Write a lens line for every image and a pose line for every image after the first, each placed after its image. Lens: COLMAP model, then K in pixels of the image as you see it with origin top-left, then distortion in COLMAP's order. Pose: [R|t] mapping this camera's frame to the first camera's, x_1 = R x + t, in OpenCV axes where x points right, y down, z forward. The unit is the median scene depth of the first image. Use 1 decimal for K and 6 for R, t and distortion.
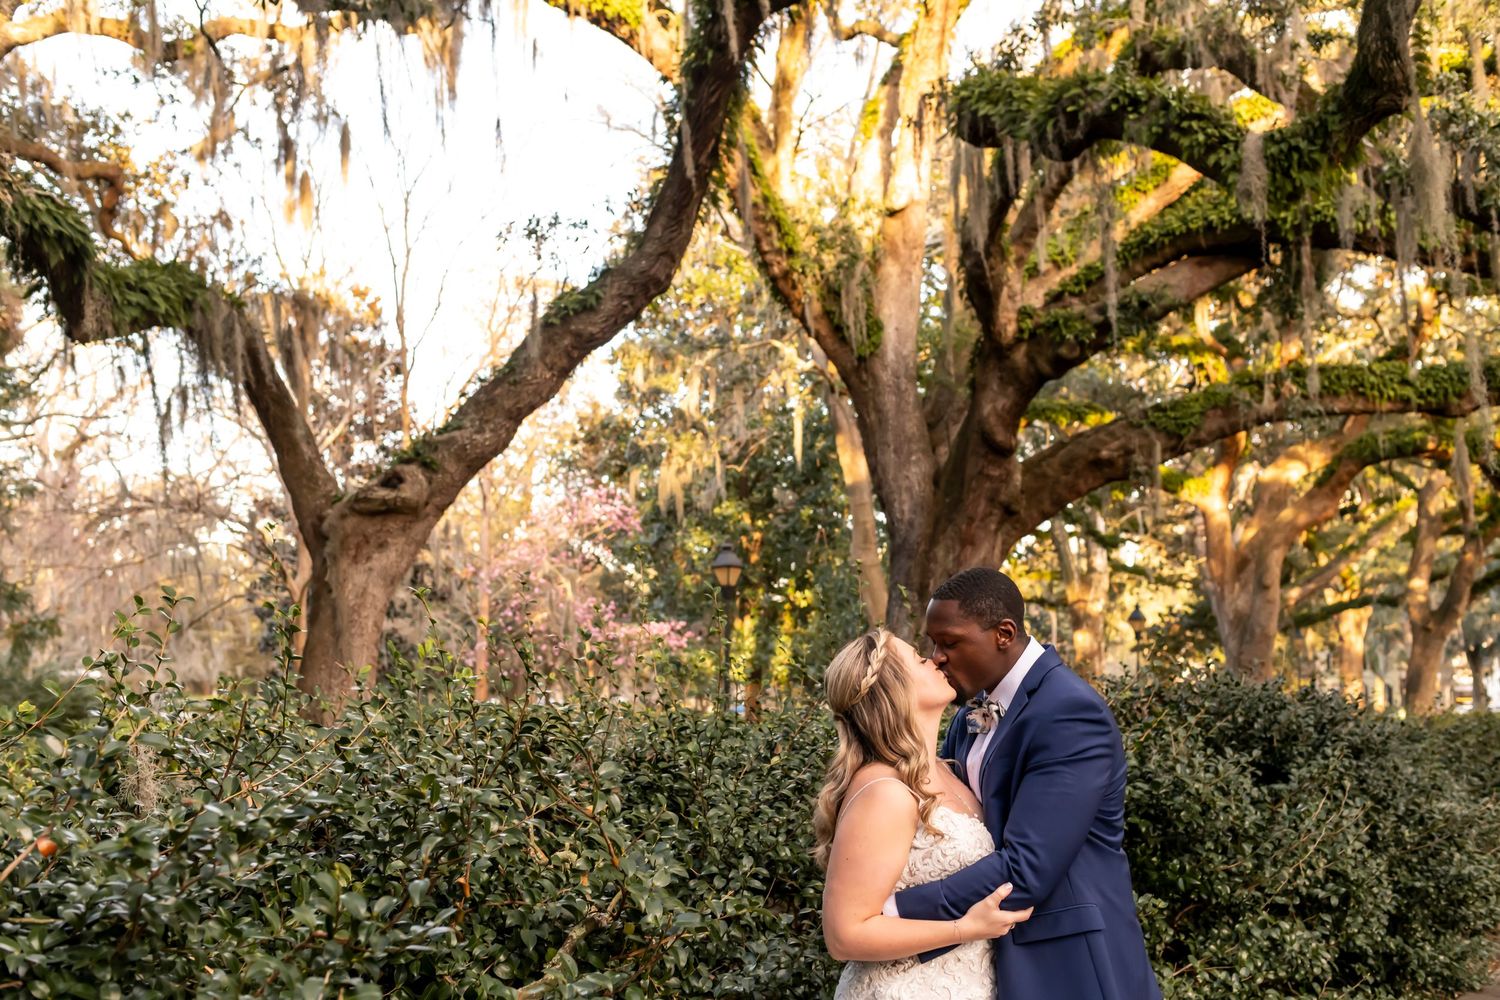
lens RADIAL K [[1464.9, 0, 727.0], [0, 1464.9, 495.8], [0, 0, 1]] dist [-0.002187, 0.006075]
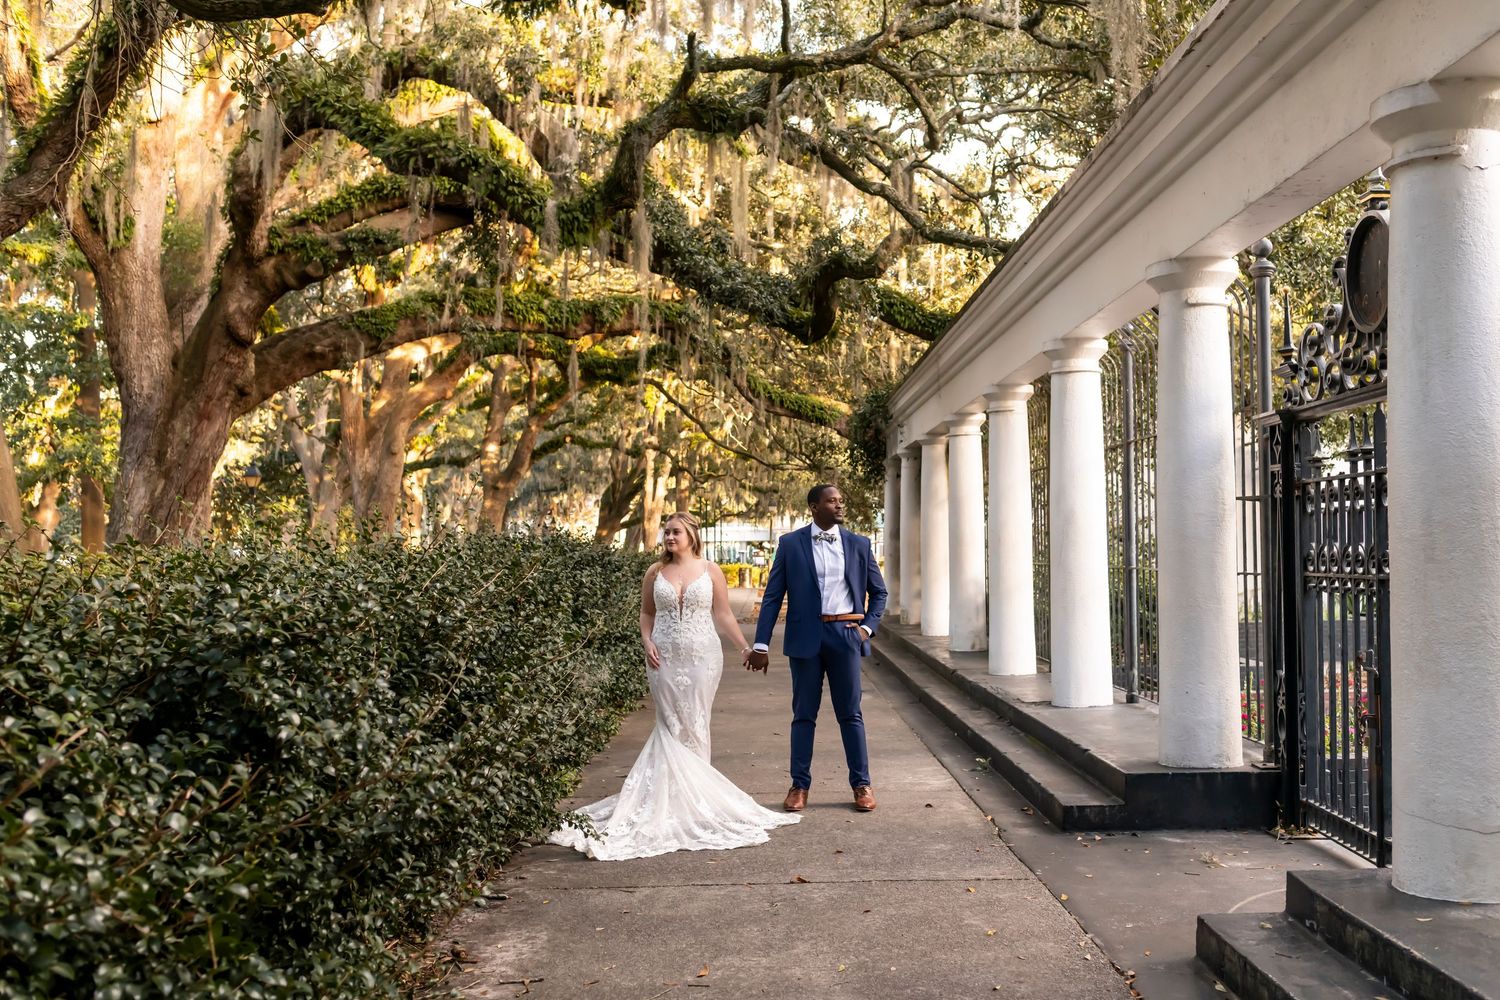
lens RADIAL K [[1484.3, 0, 775.3], [0, 1484.3, 511.7], [0, 0, 1]] dist [-0.001690, 0.016623]
pose [[0.788237, 0.000572, 0.615372, -0.220822], [-0.069773, 0.993634, 0.088449, -0.032103], [-0.611404, -0.112655, 0.783259, -0.234718]]
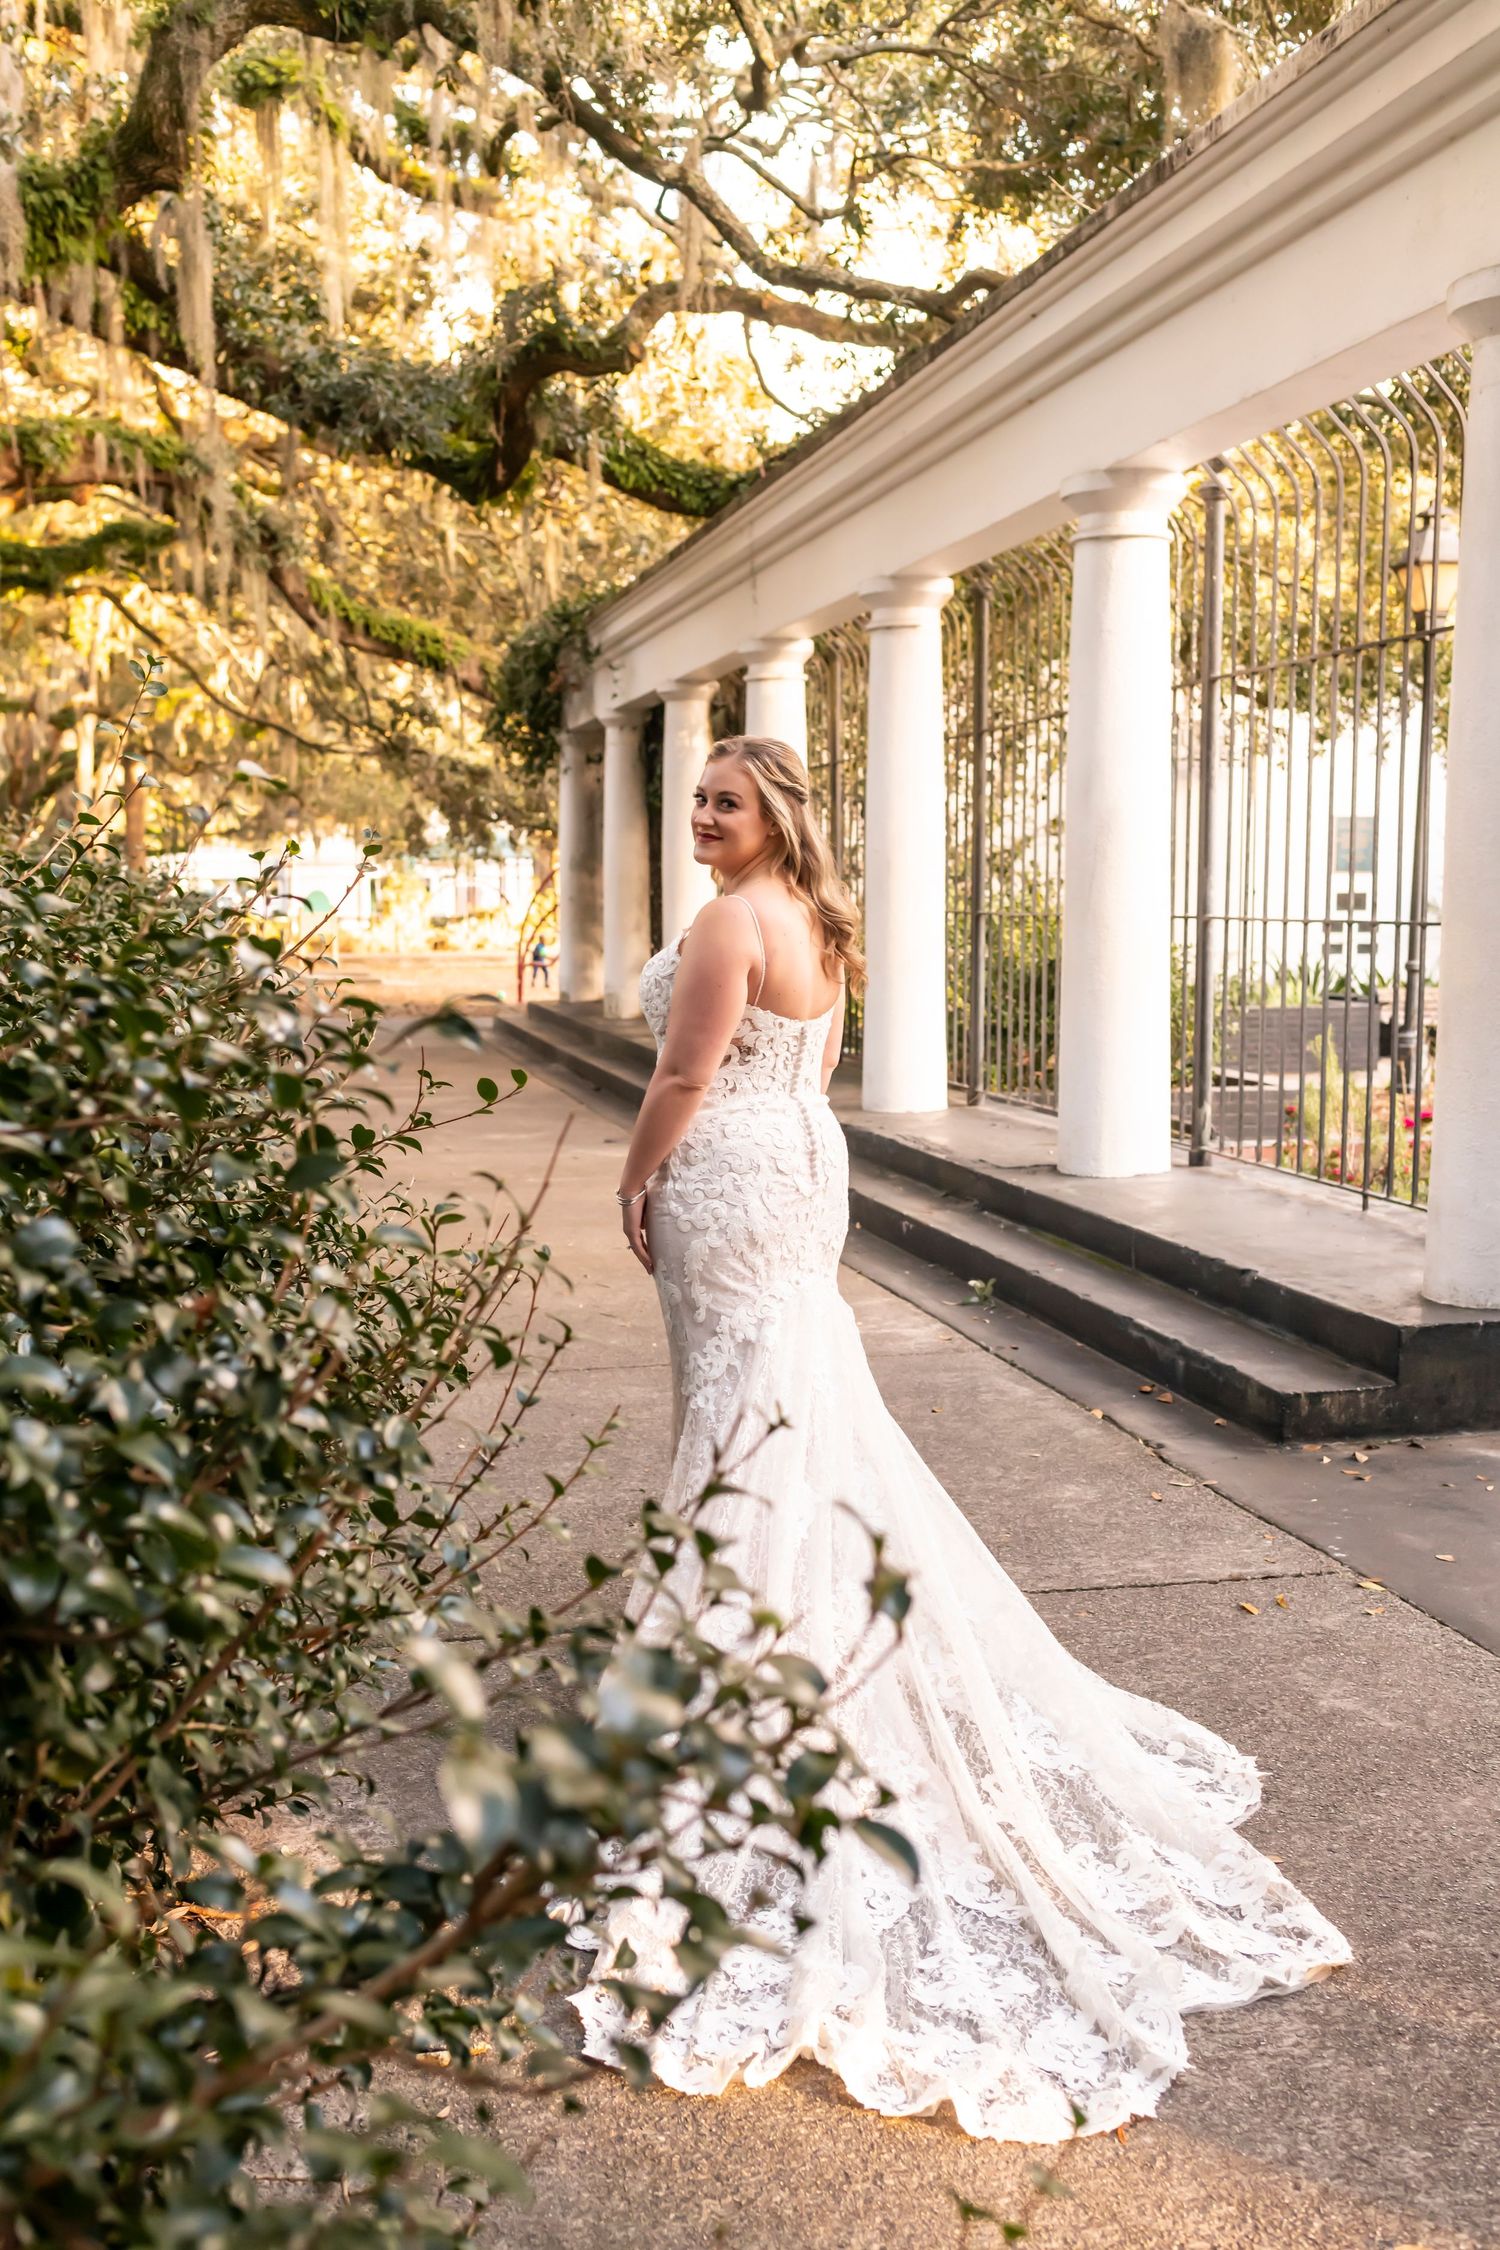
lens RADIAL K [[2319.4, 0, 748.0], [0, 2319.4, 1217.1], [0, 0, 1]] dist [-0.004642, 0.004371]
pose [[0.648591, -0.115625, 0.752304, -0.191193], [-0.097018, 0.967773, 0.232385, -0.011376], [-0.754929, -0.223709, 0.616471, -0.107108]]
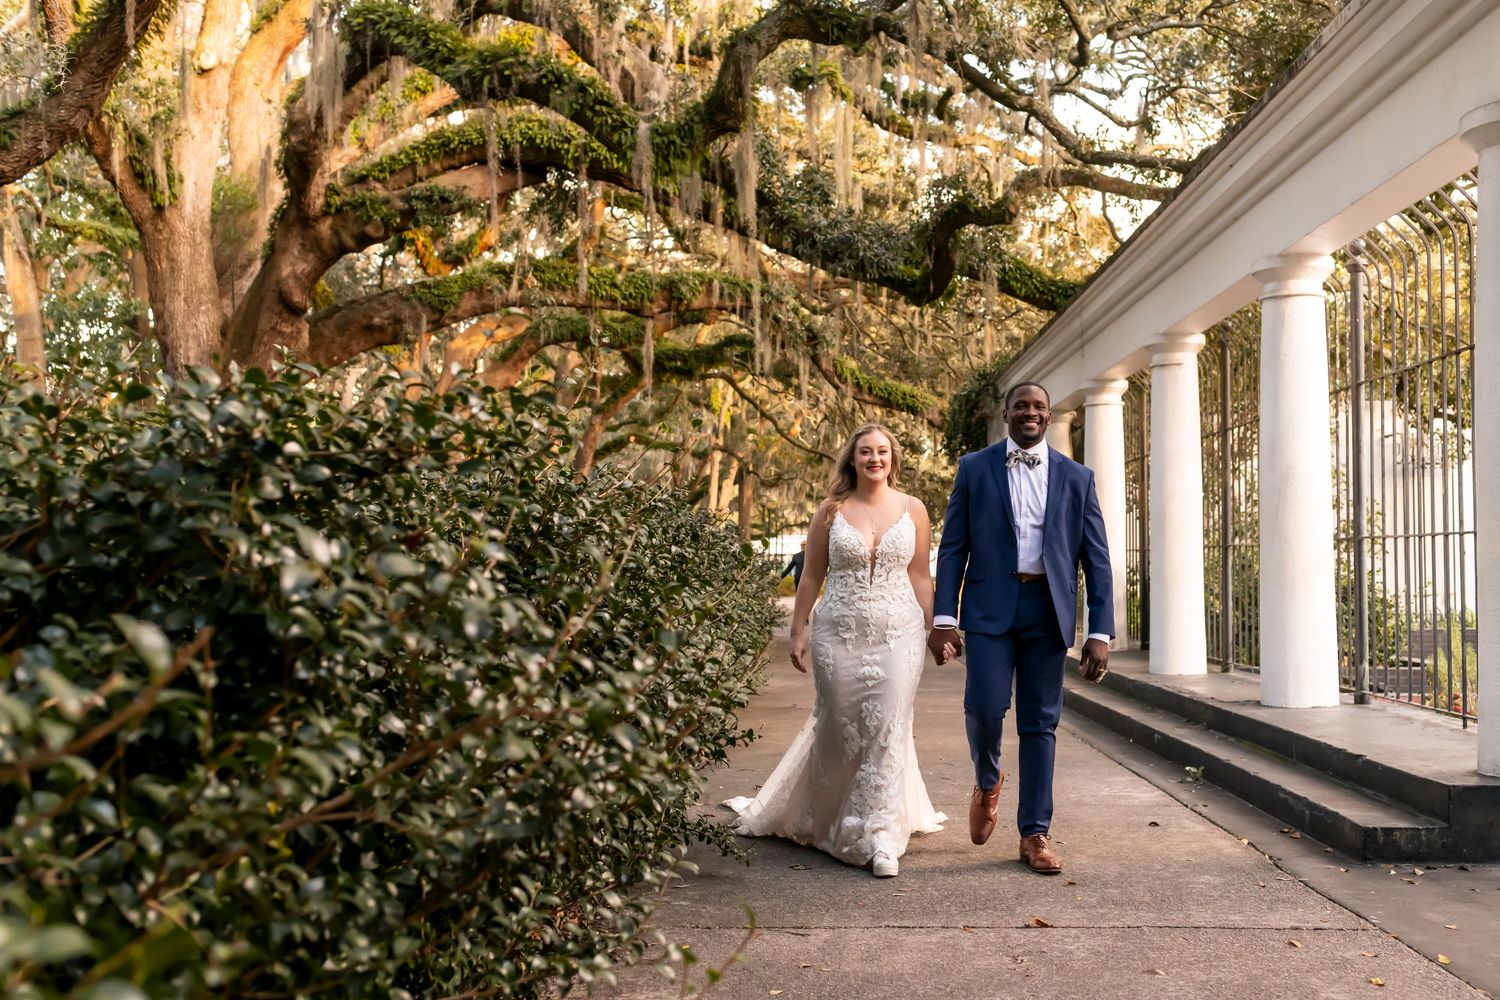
lens RADIAL K [[1502.5, 0, 772.0], [0, 1502.5, 503.0], [0, 0, 1]] dist [0.006106, -0.000592]
pose [[0.811858, 0.020503, 0.583495, -0.184617], [-0.079082, 0.994035, 0.075104, 0.000006], [-0.578474, -0.107117, 0.808637, -0.142670]]
